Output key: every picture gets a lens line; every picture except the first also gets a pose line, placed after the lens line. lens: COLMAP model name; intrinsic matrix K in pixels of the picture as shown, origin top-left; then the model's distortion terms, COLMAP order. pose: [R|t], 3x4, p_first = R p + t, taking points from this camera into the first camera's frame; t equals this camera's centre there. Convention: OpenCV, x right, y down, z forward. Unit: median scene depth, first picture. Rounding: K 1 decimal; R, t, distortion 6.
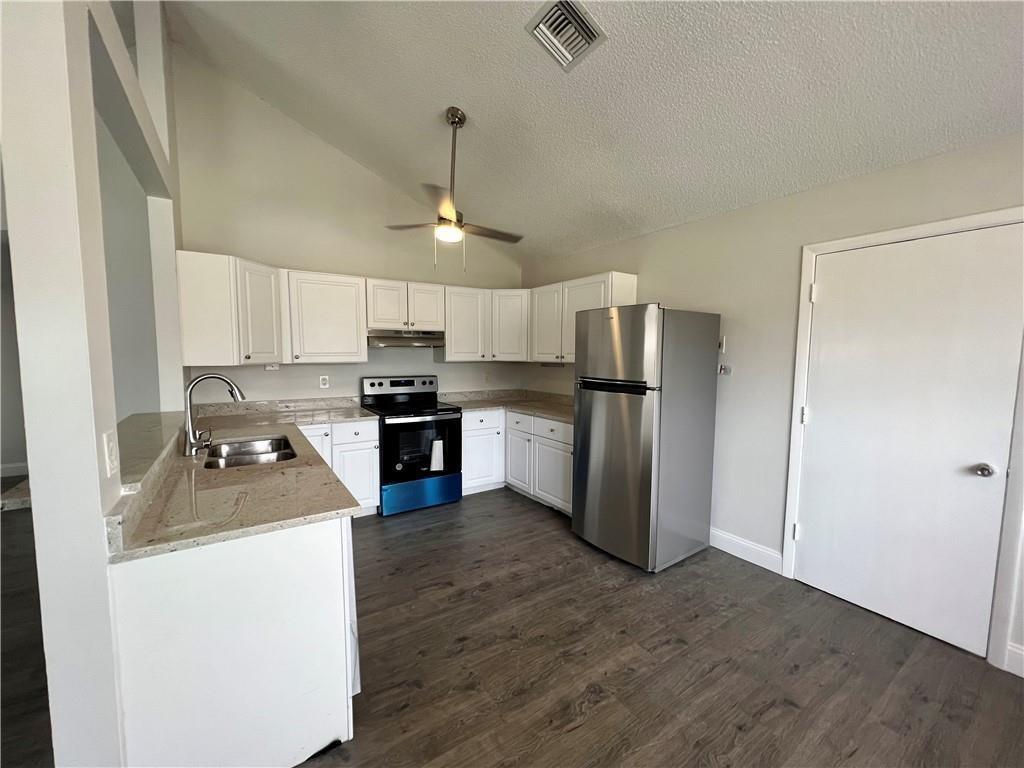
lens RADIAL K [[412.2, 0, 517.0], [0, 412.2, 384.7], [0, 0, 1]] dist [0.000149, 0.001146]
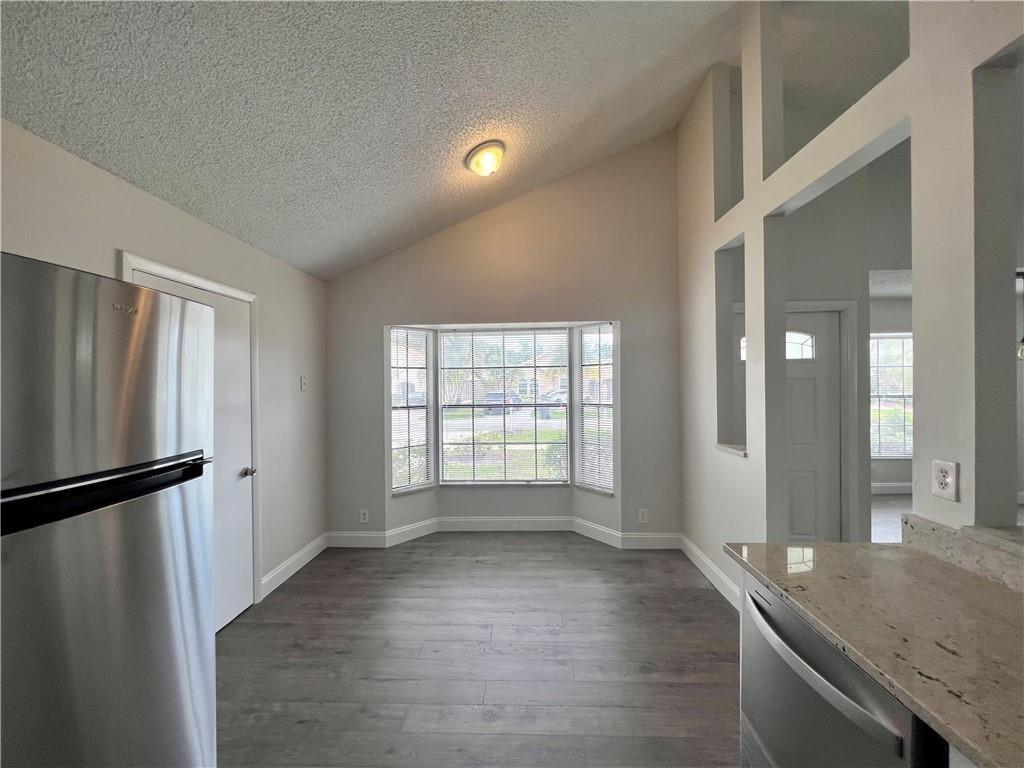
lens RADIAL K [[412.2, 0, 511.1], [0, 412.2, 384.1], [0, 0, 1]] dist [0.000149, 0.001146]
pose [[-0.806871, 0.002207, 0.590723, -0.355295], [0.053421, 0.996168, 0.069247, -0.118224], [-0.588307, 0.087430, -0.803898, 1.321255]]
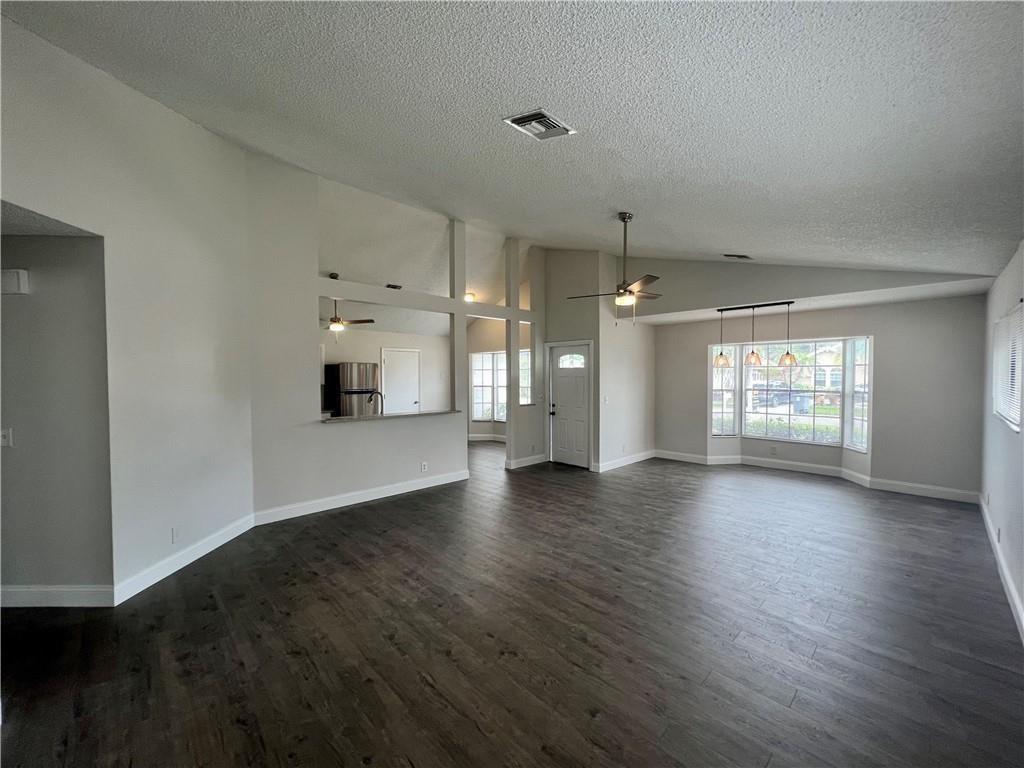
lens RADIAL K [[412.2, 0, 516.4], [0, 412.2, 383.7], [0, 0, 1]] dist [0.000149, 0.001146]
pose [[-0.166301, -0.030752, 0.985595, -1.775036], [0.076727, 0.996080, 0.044025, -0.222610], [-0.983085, 0.082943, -0.163289, 2.215515]]
